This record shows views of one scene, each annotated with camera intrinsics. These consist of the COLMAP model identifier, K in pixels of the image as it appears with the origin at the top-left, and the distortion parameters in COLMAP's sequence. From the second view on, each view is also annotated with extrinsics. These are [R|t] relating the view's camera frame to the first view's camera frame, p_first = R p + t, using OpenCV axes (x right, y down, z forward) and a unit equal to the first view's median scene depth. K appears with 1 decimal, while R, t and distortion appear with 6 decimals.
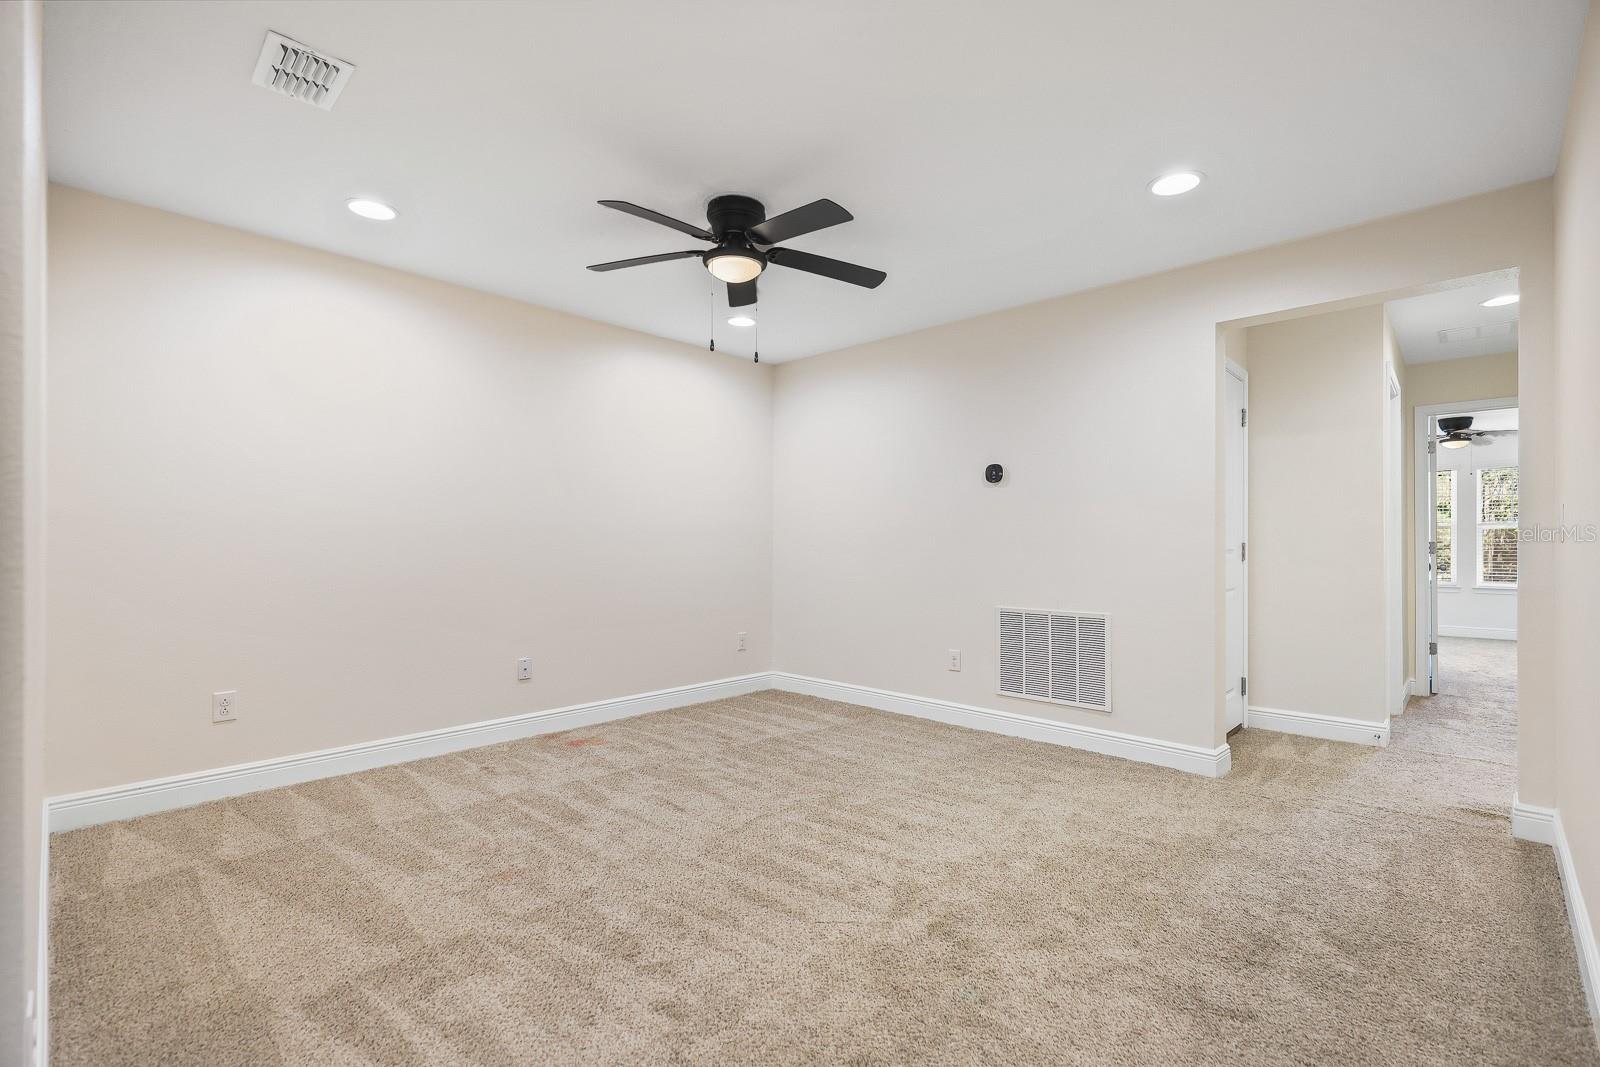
lens RADIAL K [[727.7, 0, 802.3], [0, 727.7, 533.4], [0, 0, 1]] dist [0.001210, 0.000051]
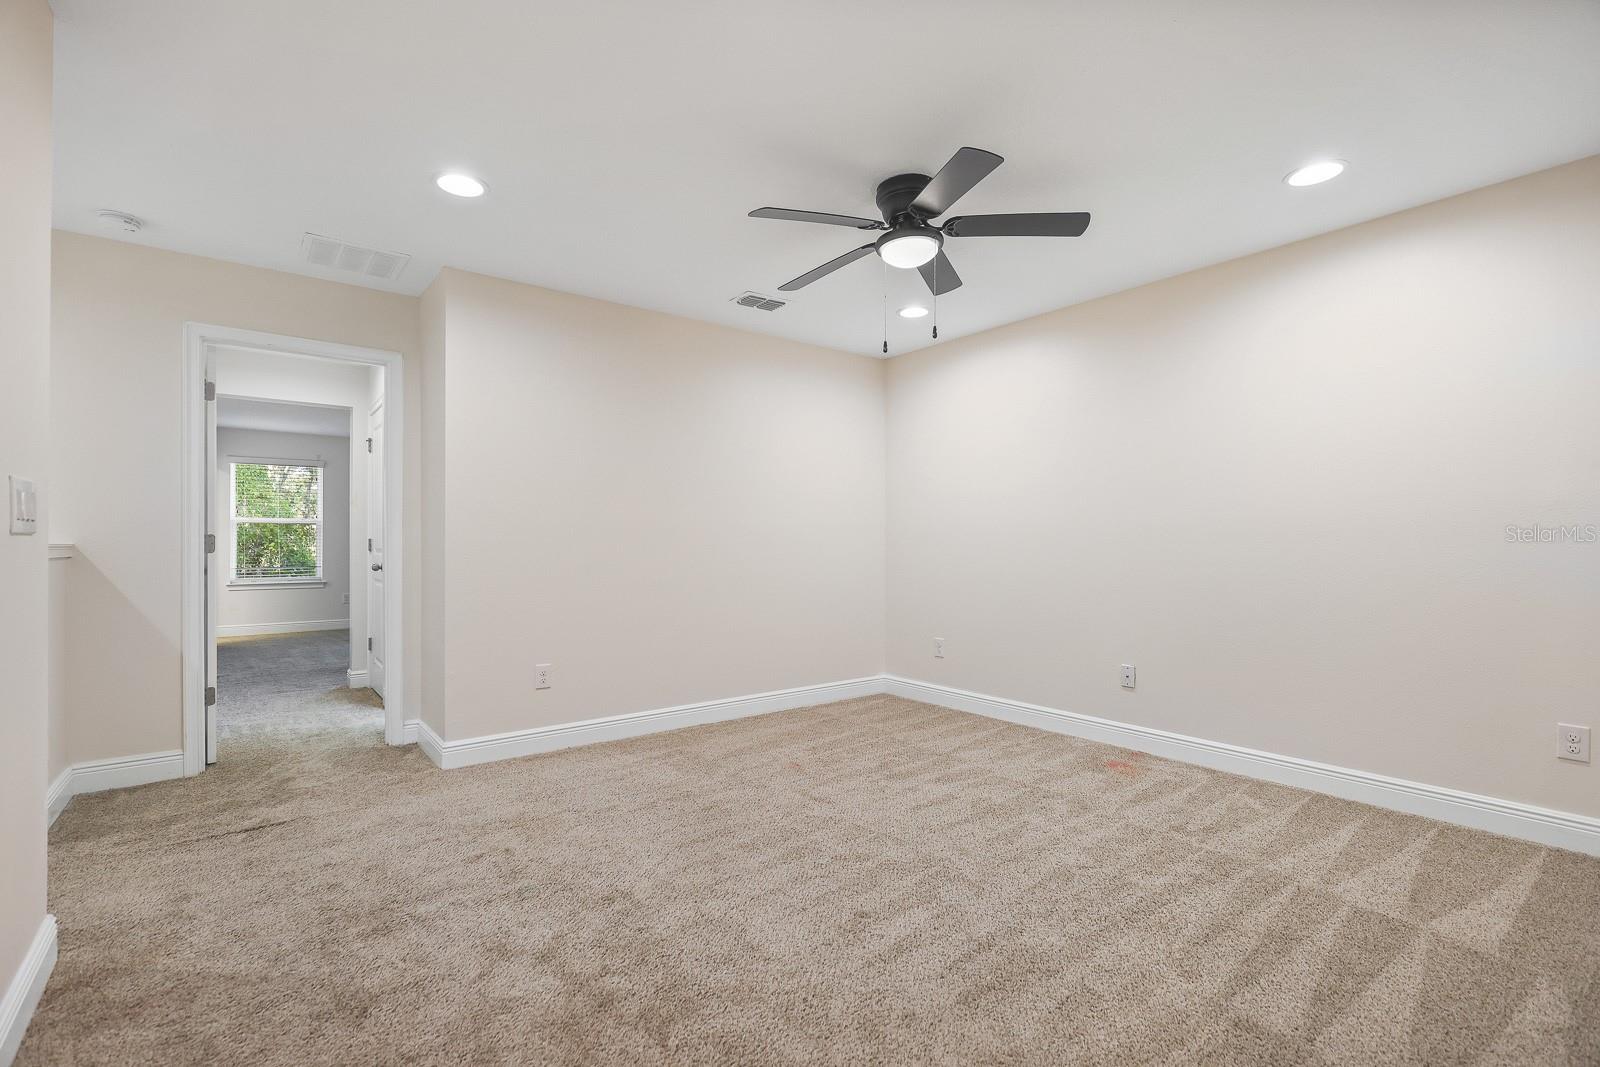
lens RADIAL K [[727.7, 0, 800.9], [0, 727.7, 535.5], [0, 0, 1]] dist [0.001210, 0.000051]
pose [[-0.156324, -0.012523, -0.987626, 0.764100], [0.013847, 0.999794, -0.014869, 0.014414], [0.987609, -0.016000, -0.156118, 0.897247]]
